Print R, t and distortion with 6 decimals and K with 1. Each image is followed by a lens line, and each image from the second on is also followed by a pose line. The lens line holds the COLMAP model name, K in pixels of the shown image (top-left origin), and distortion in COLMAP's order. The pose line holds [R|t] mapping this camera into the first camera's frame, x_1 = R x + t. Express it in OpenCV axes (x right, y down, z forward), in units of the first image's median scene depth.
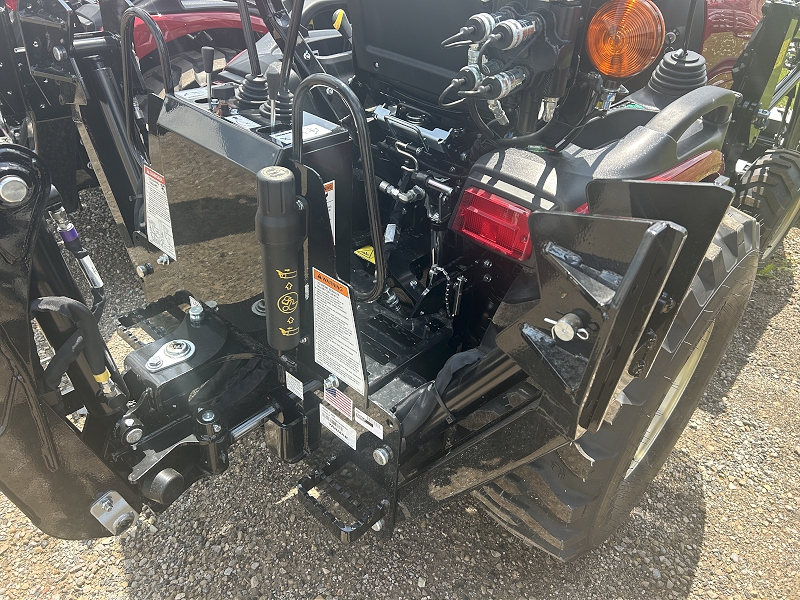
lens RADIAL K [[605.7, 0, 400.0], [0, 605.7, 300.0], [0, 0, 1]] dist [0.053107, -0.055008]
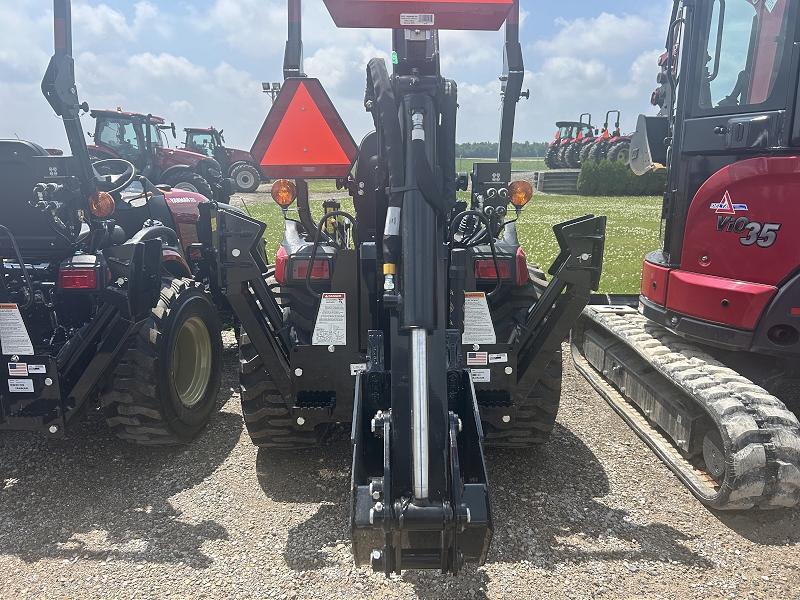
lens RADIAL K [[605.7, 0, 400.0], [0, 605.7, 300.0], [0, 0, 1]] dist [0.053107, -0.055008]
pose [[0.717297, -0.192446, 0.669663, -1.692266], [0.435395, 0.874150, -0.215155, 0.328982], [-0.543981, 0.445899, 0.710816, -0.445518]]
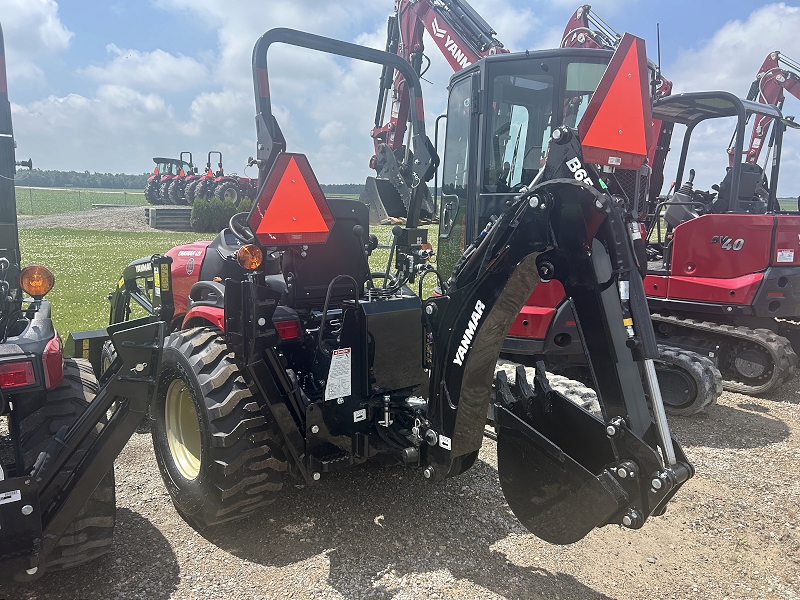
lens RADIAL K [[605.7, 0, 400.0], [0, 605.7, 300.0], [0, 0, 1]] dist [0.053107, -0.055008]
pose [[0.129872, -0.193286, 0.972509, -2.603885], [0.569581, 0.817383, 0.086391, -0.461536], [-0.811610, 0.542703, 0.216247, 0.377840]]
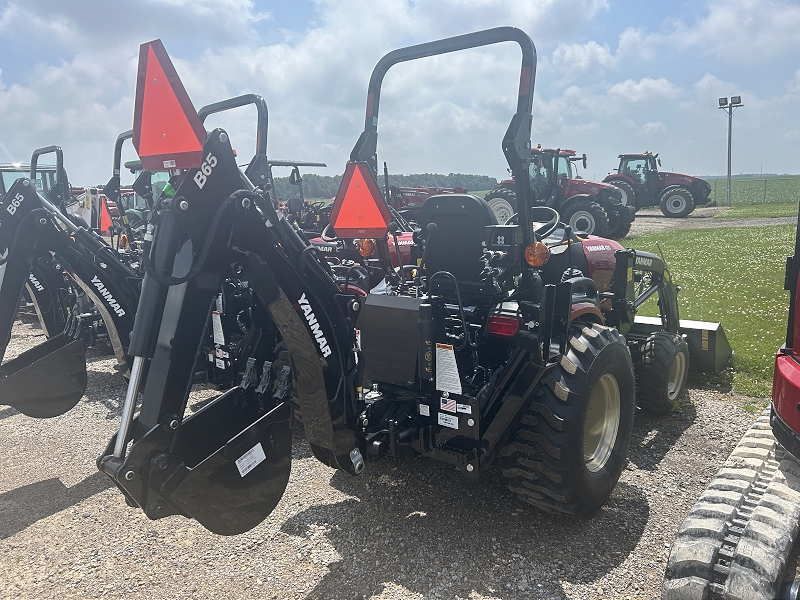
lens RADIAL K [[605.7, 0, 400.0], [0, 605.7, 300.0], [0, 0, 1]] dist [0.053107, -0.055008]
pose [[0.996049, -0.078949, 0.040652, -0.352434], [0.088787, 0.893507, -0.440184, 0.820607], [-0.001570, 0.442055, 0.896987, -1.264146]]
